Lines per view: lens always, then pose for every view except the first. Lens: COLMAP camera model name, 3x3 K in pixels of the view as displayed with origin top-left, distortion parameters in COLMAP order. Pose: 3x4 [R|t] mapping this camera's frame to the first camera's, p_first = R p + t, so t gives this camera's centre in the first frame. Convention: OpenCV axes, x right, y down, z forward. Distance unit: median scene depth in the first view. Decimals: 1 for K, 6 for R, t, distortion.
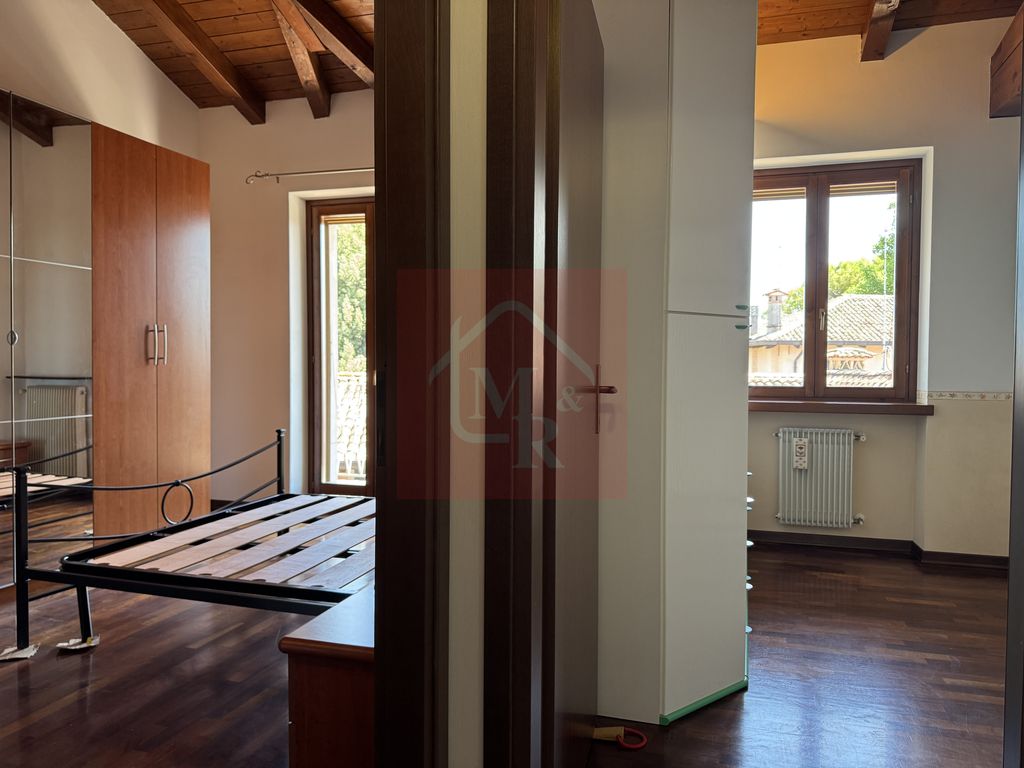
lens RADIAL K [[733.9, 0, 511.4], [0, 733.9, 384.4], [0, 0, 1]] dist [-0.005765, 0.002129]
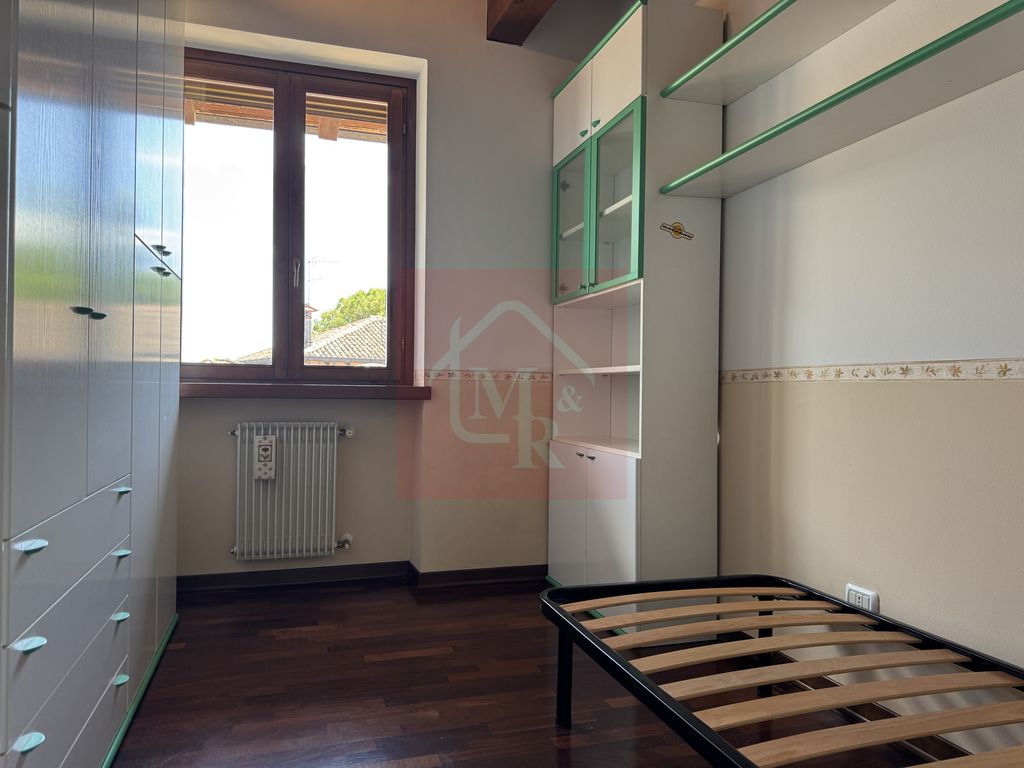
lens RADIAL K [[719.2, 0, 515.6], [0, 719.2, 383.8], [0, 0, 1]] dist [0.094852, -0.157950]
pose [[0.816960, 0.009712, 0.576613, 0.188478], [0.009293, 0.999507, -0.030002, 0.046902], [-0.576620, 0.029869, 0.816467, 0.288807]]
